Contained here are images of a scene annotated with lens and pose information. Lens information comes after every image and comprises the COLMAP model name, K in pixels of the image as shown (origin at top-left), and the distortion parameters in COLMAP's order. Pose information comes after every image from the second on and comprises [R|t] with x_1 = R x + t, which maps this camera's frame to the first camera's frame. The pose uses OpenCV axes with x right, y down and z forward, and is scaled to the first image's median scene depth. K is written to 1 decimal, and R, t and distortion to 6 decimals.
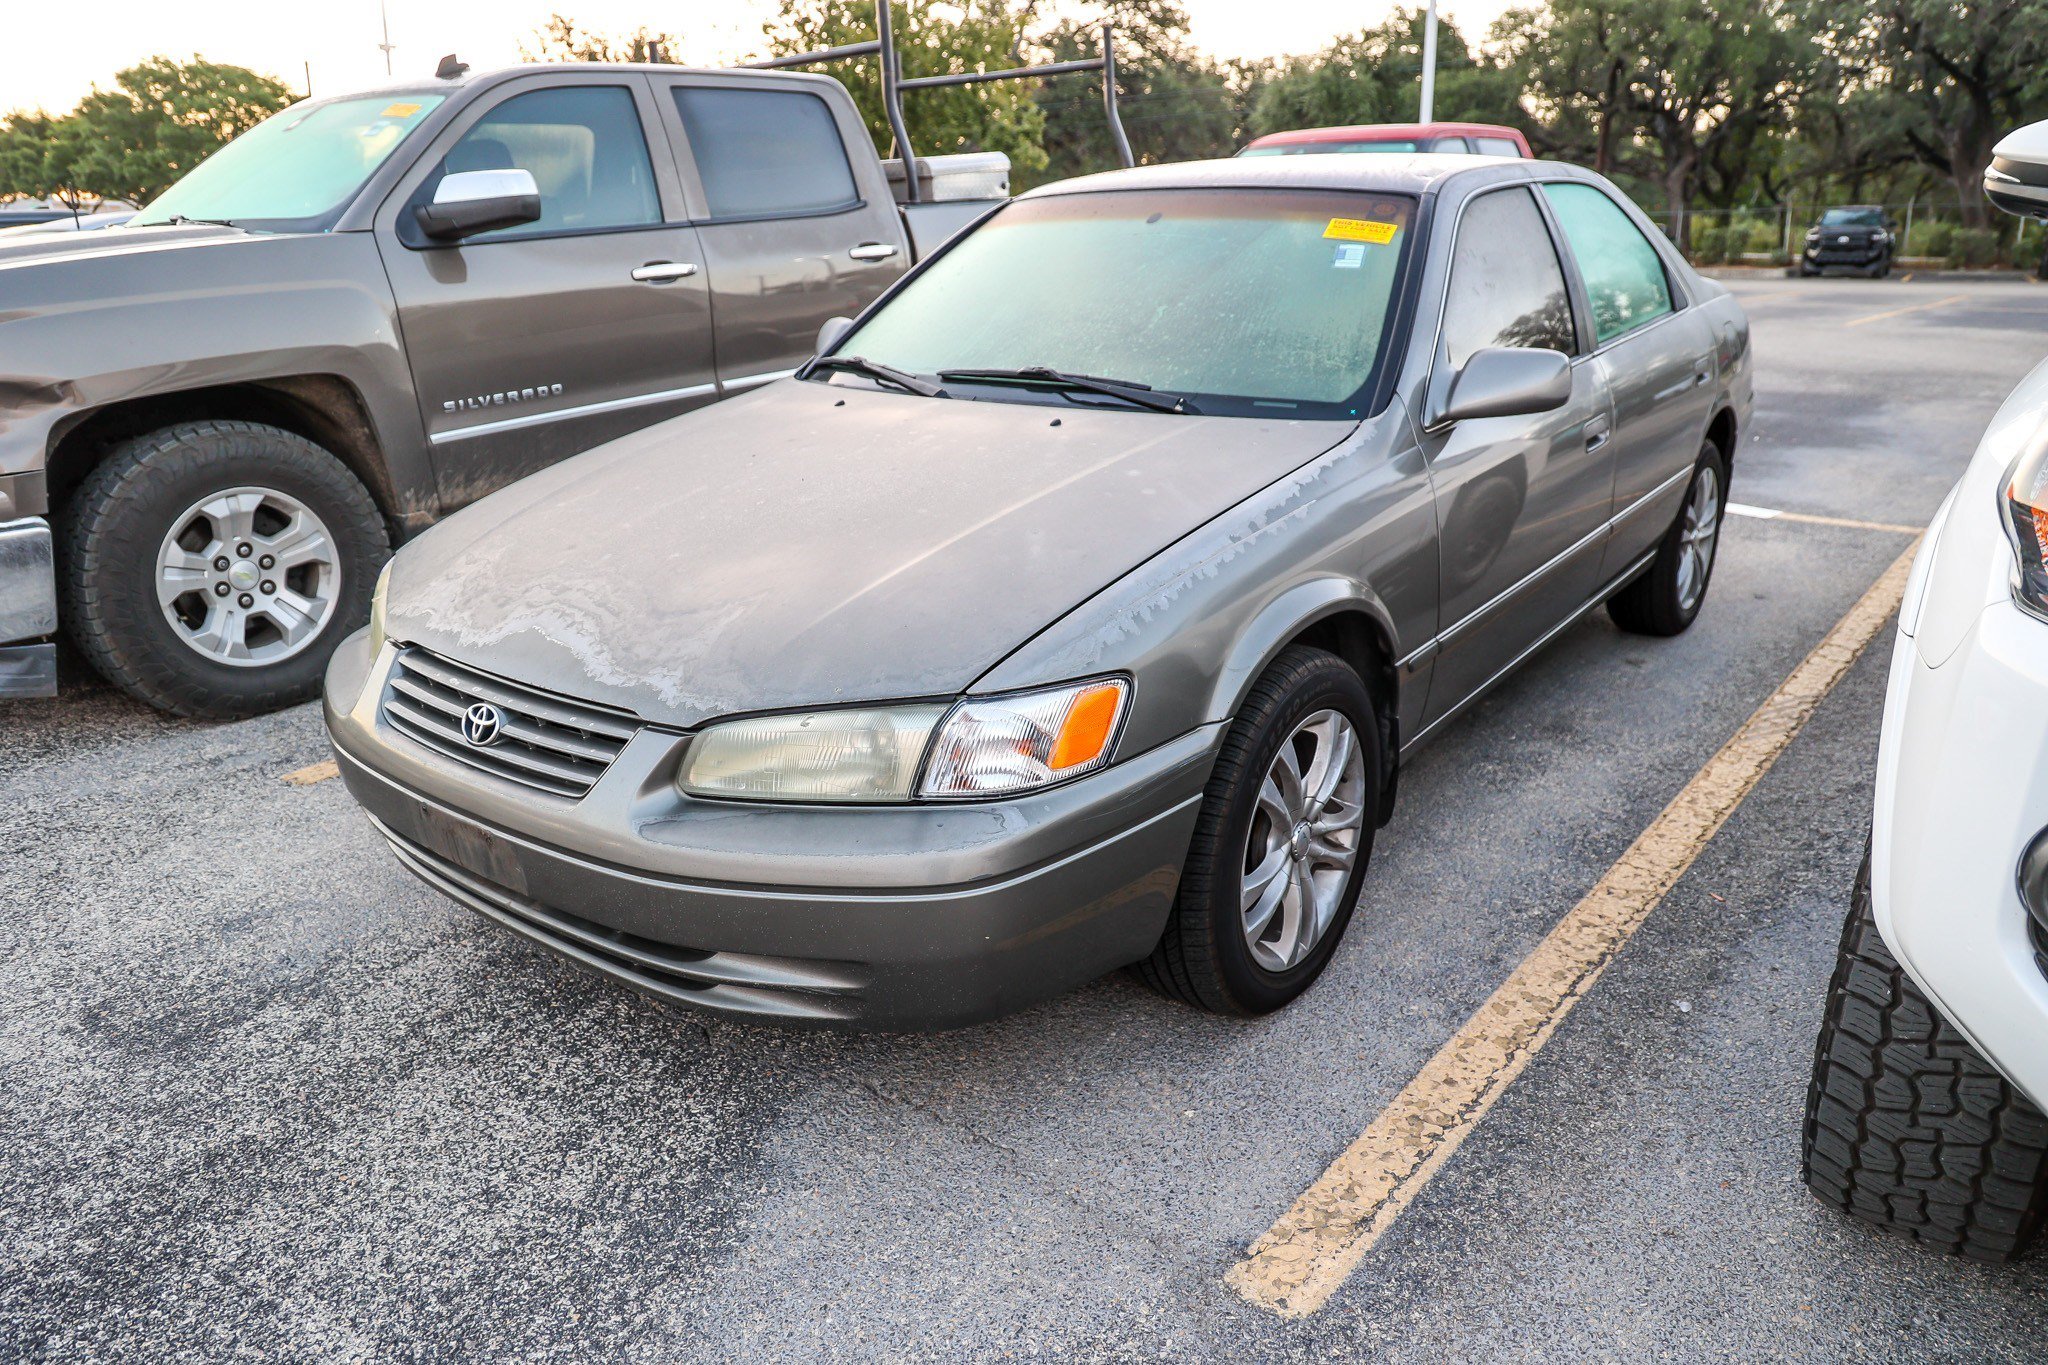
lens RADIAL K [[1436.6, 0, 1026.4], [0, 1436.6, 640.6], [0, 0, 1]] dist [-0.109195, 0.078720]
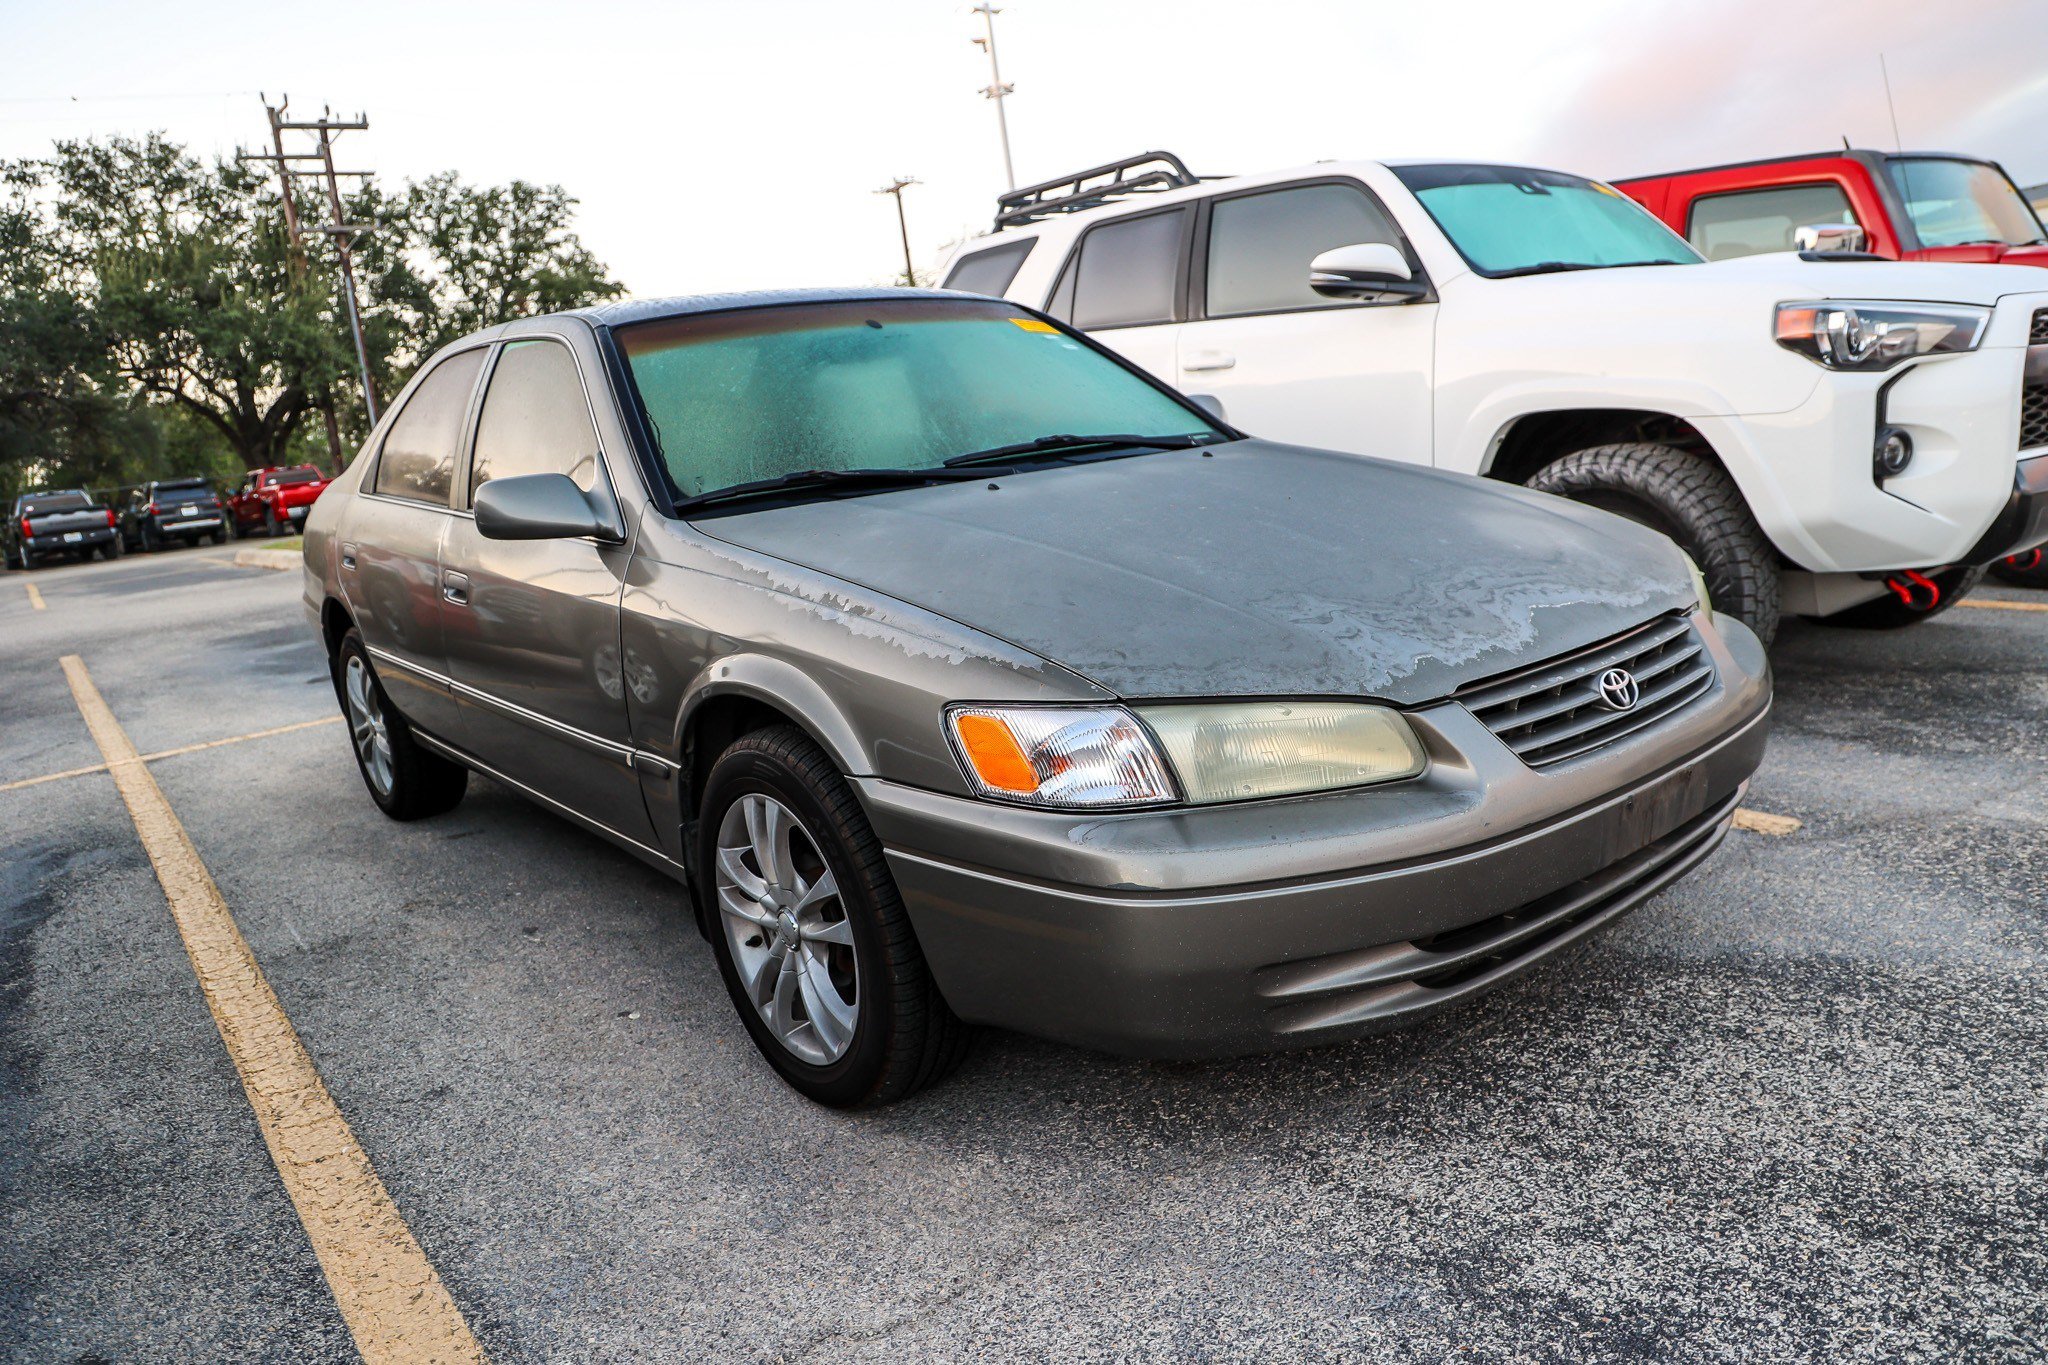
lens RADIAL K [[1424.2, 0, 1043.8], [0, 1424.2, 691.2], [0, 0, 1]] dist [-0.104465, 0.069114]
pose [[0.212932, -0.202515, 0.955849, -1.192390], [0.372375, 0.921271, 0.112236, -0.166195], [-0.903325, 0.332036, 0.271580, 0.947969]]
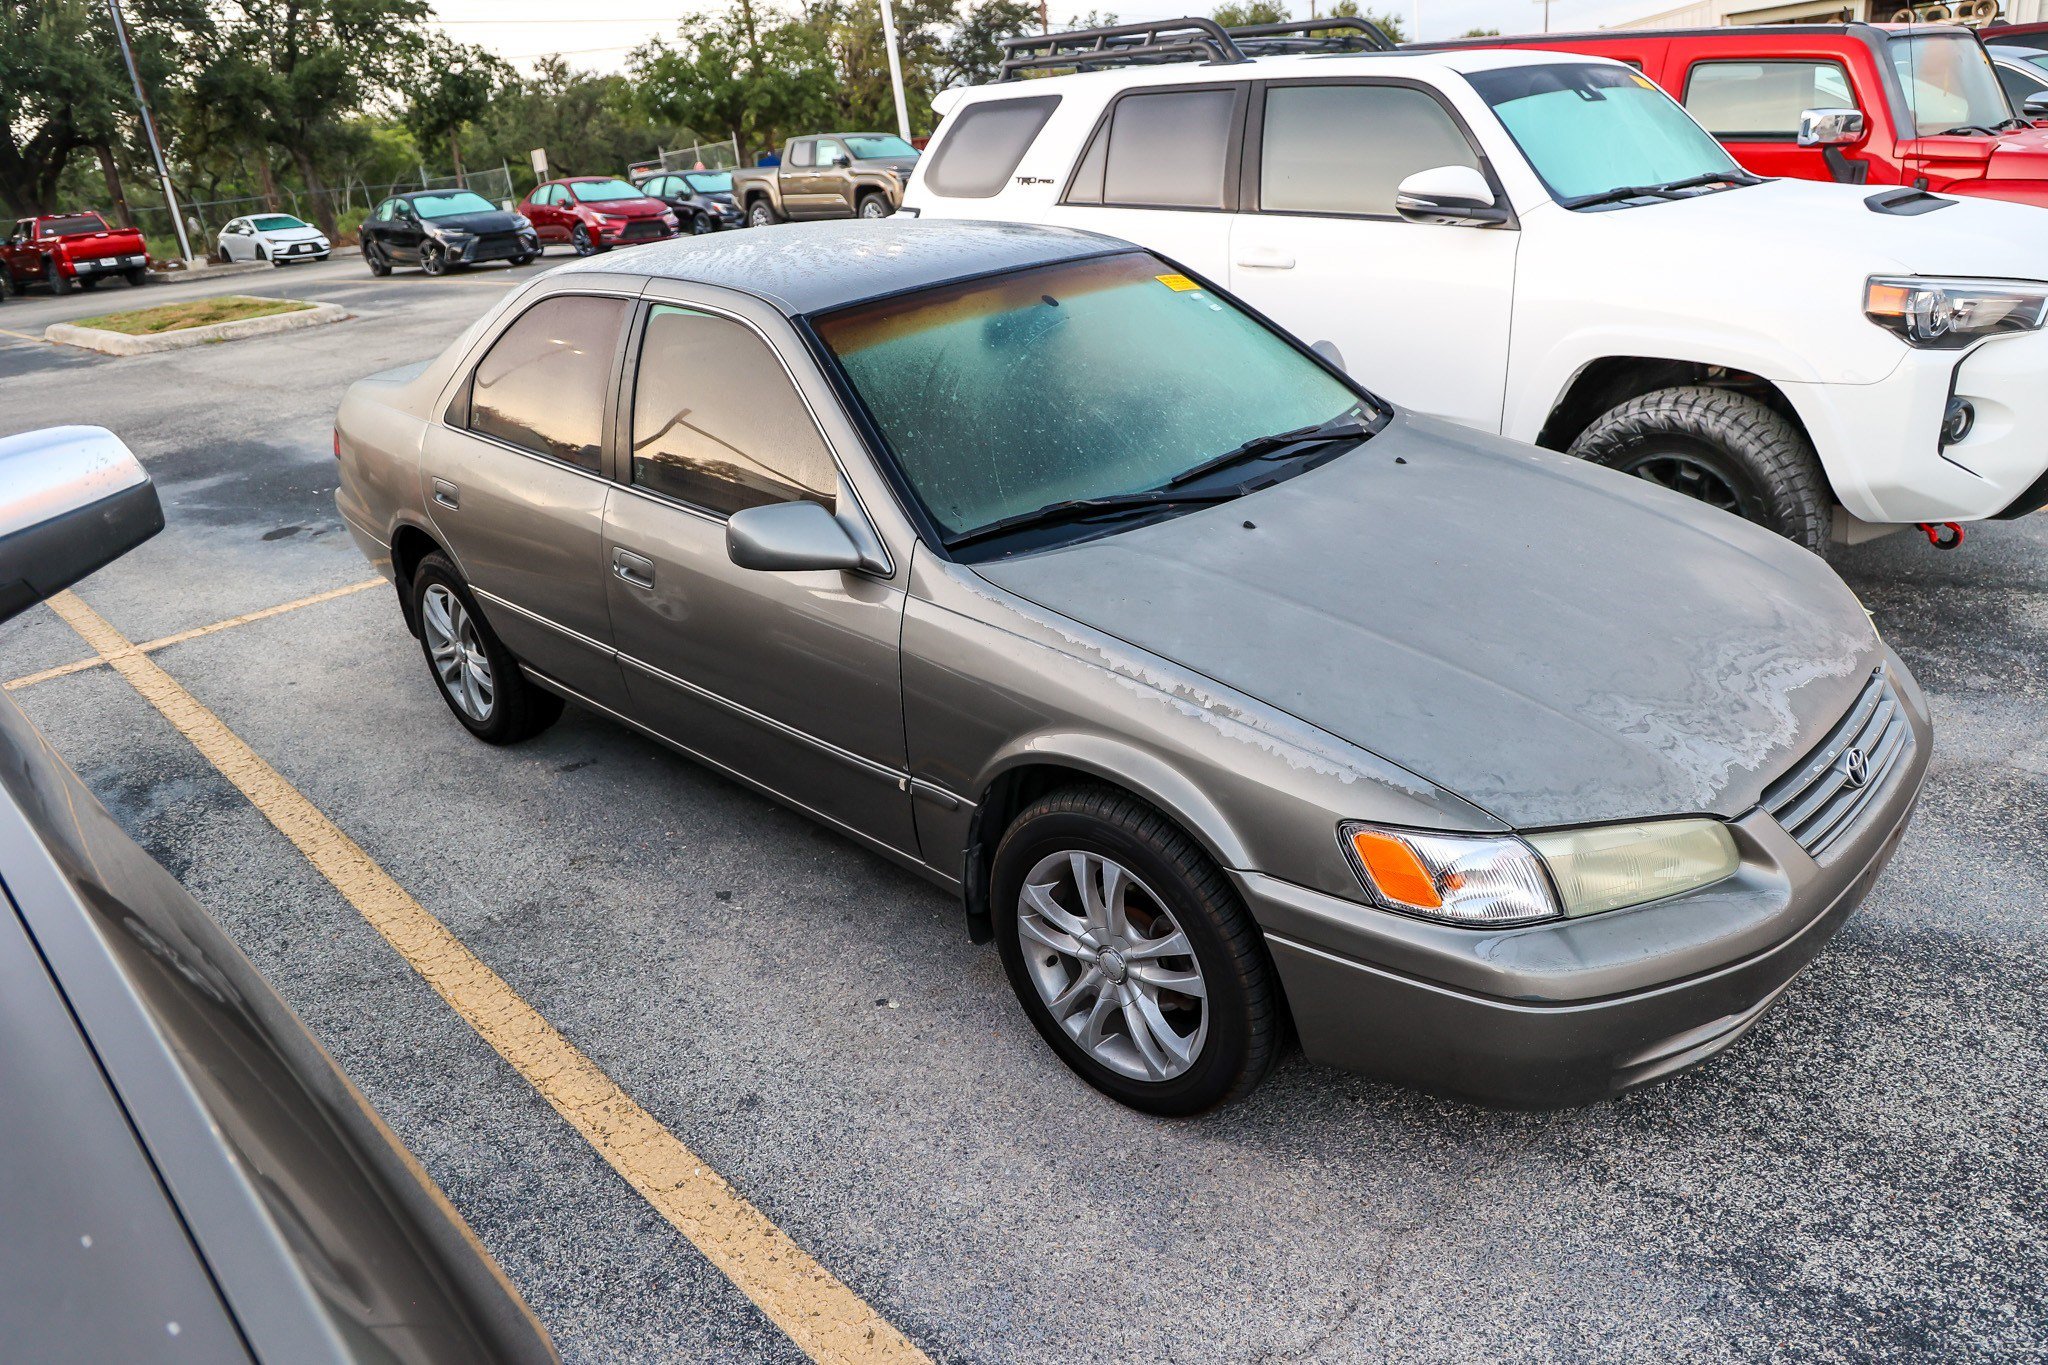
lens RADIAL K [[1426.3, 0, 1022.7], [0, 1426.3, 691.4], [0, 0, 1]] dist [-0.093155, 0.051479]
pose [[0.113568, -0.373684, 0.920577, -1.256732], [0.358847, 0.879452, 0.312720, -0.498686], [-0.926462, 0.294831, 0.233973, 1.159253]]
